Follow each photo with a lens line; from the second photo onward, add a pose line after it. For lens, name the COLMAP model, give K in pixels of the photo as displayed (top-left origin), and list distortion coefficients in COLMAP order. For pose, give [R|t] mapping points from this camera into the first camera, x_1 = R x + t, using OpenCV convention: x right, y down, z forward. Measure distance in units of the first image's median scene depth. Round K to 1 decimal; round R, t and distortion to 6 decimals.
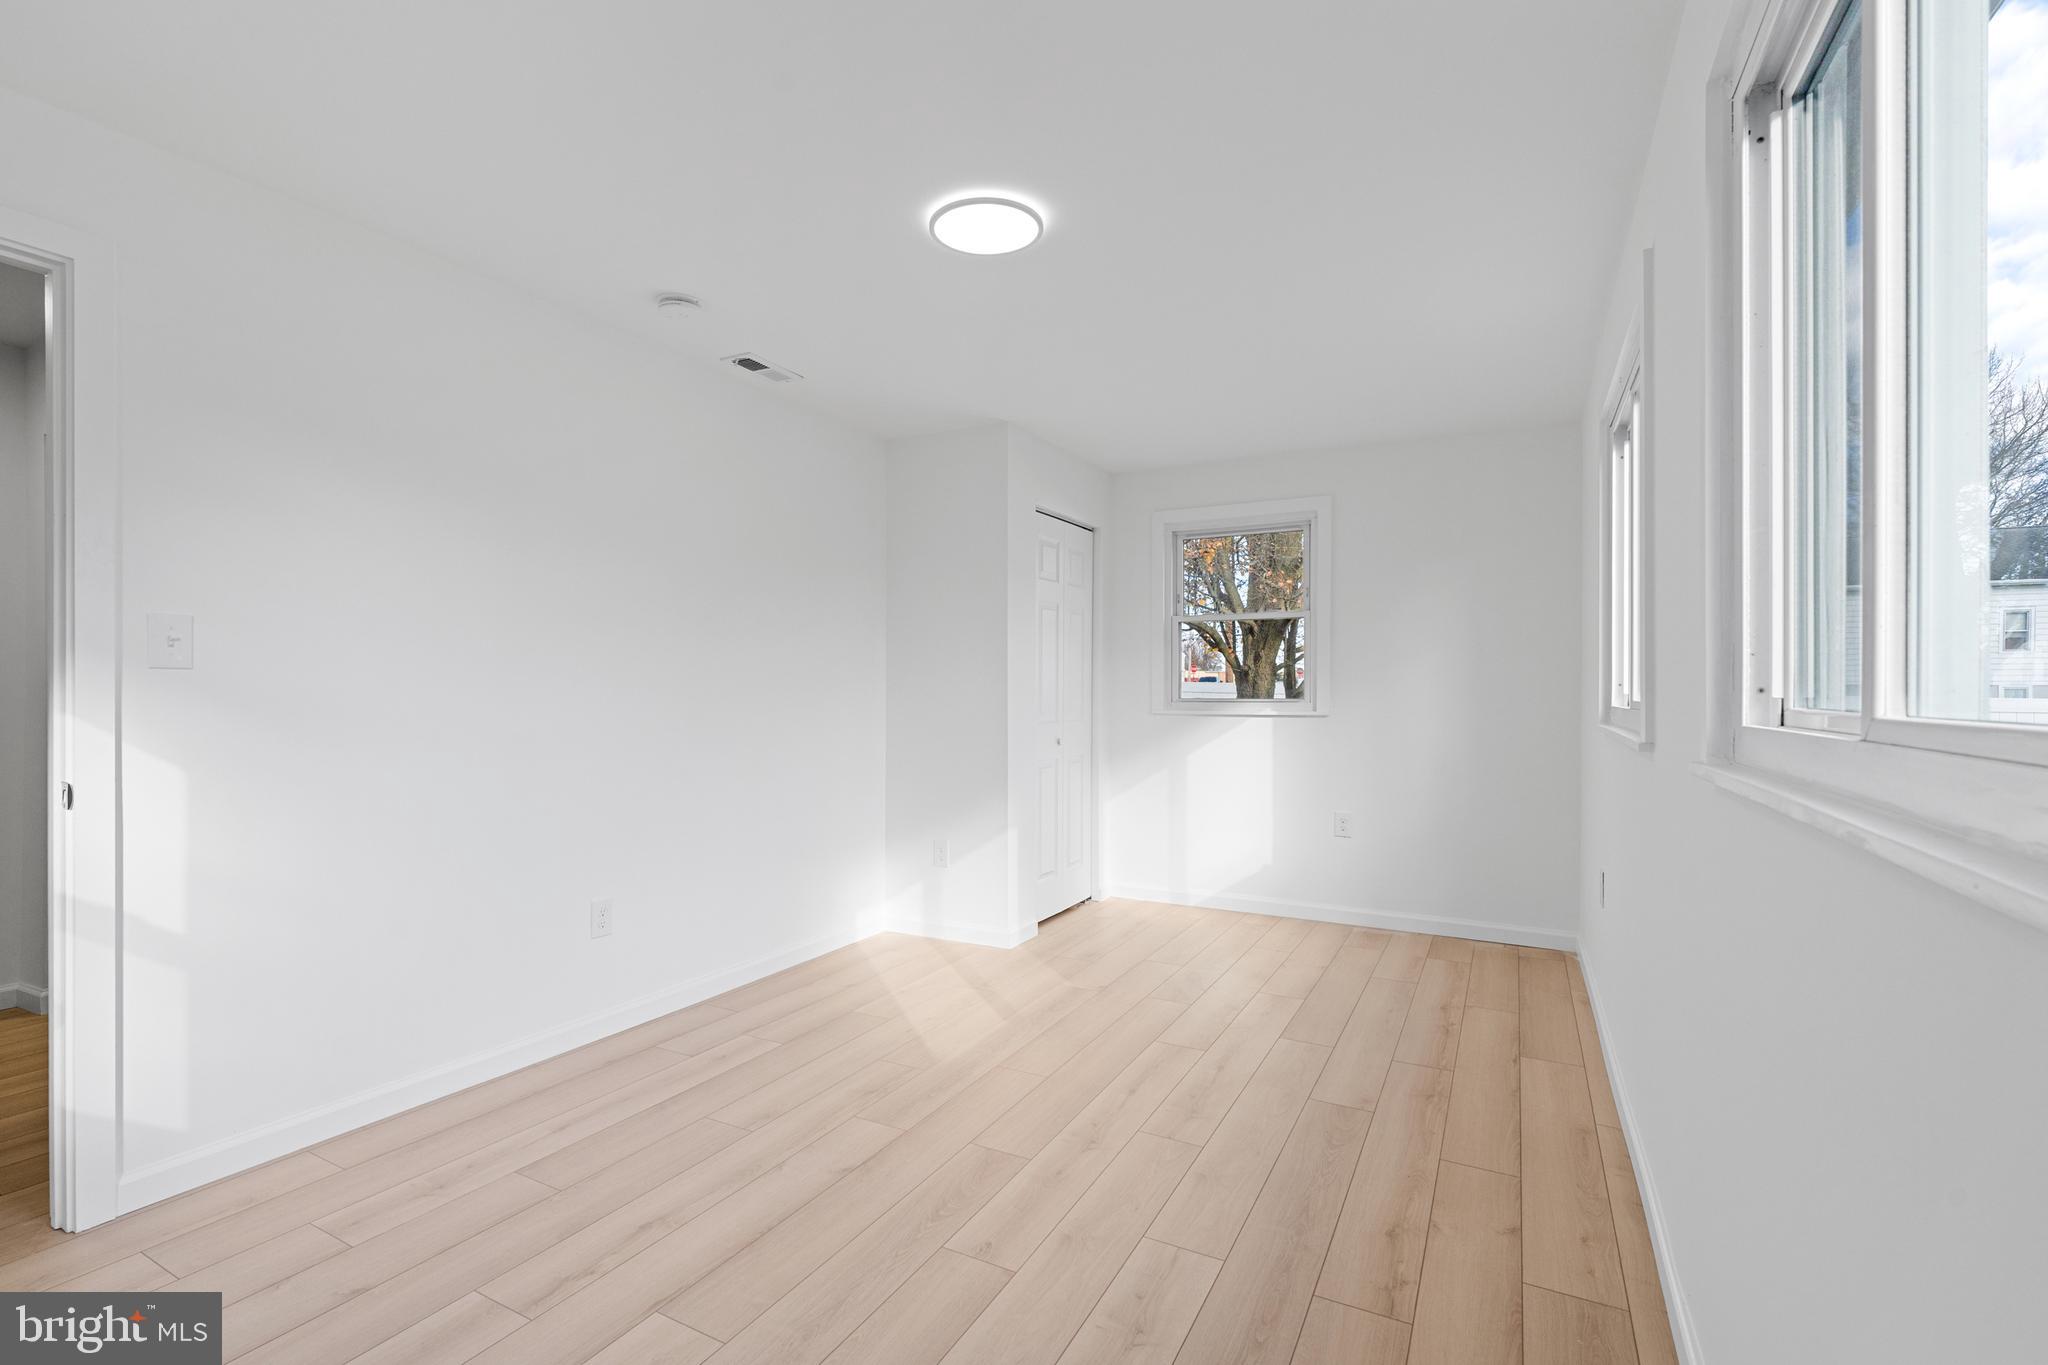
lens RADIAL K [[917.9, 0, 1031.2], [0, 917.9, 689.6], [0, 0, 1]] dist [-0.005861, 0.000726]
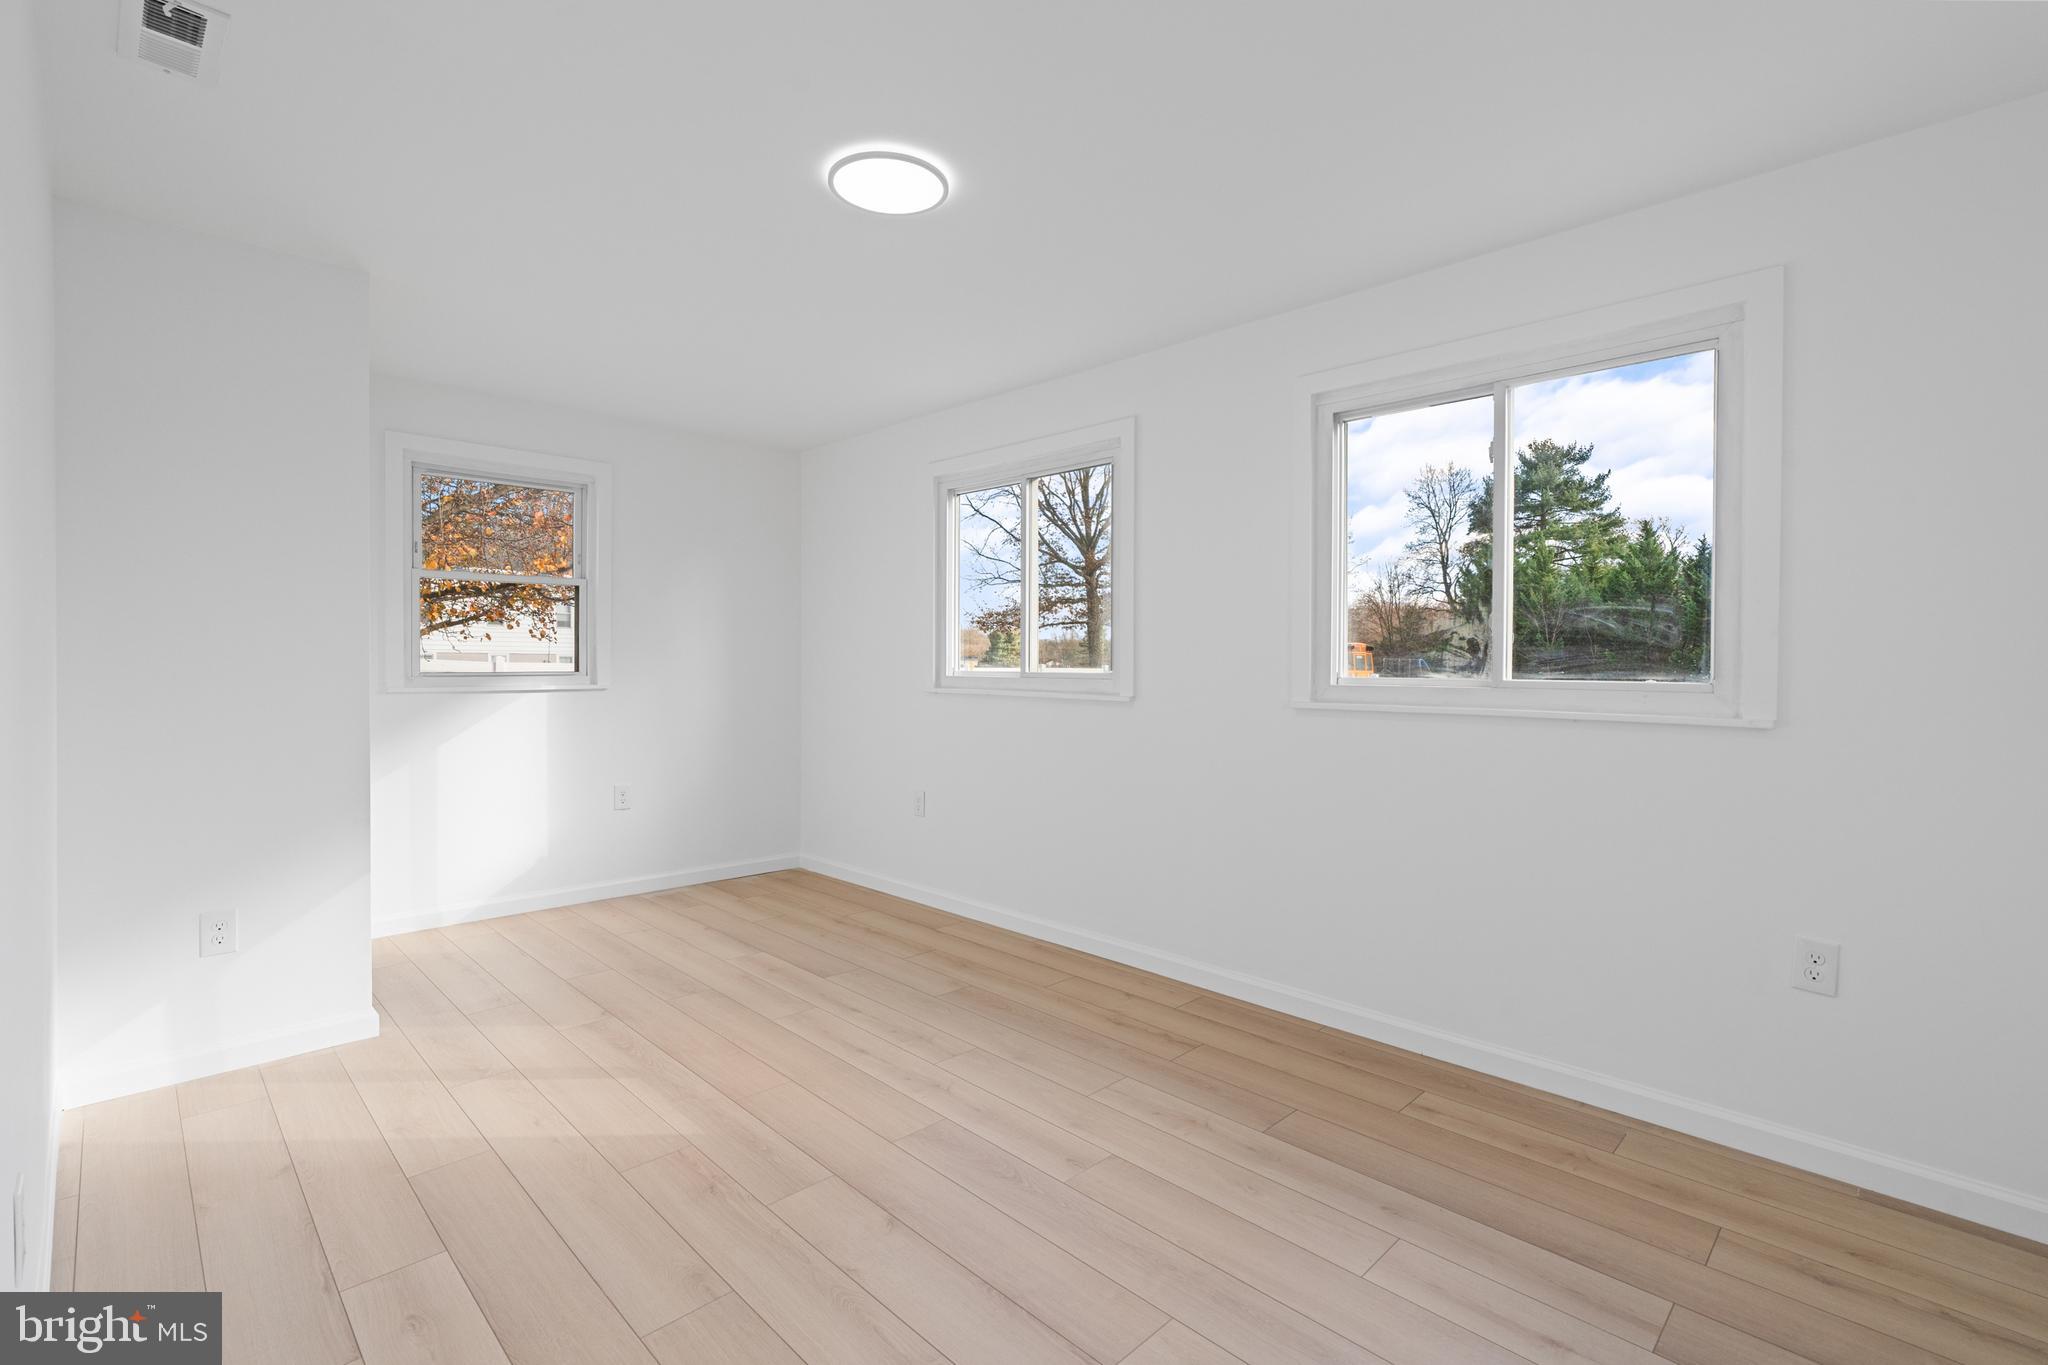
lens RADIAL K [[917.9, 0, 979.8], [0, 917.9, 658.4], [0, 0, 1]] dist [-0.005861, 0.000726]
pose [[0.312592, 0.006158, 0.949868, -0.825070], [-0.010360, 0.999942, -0.003073, -0.008576], [-0.949831, -0.008880, 0.312637, 0.535279]]
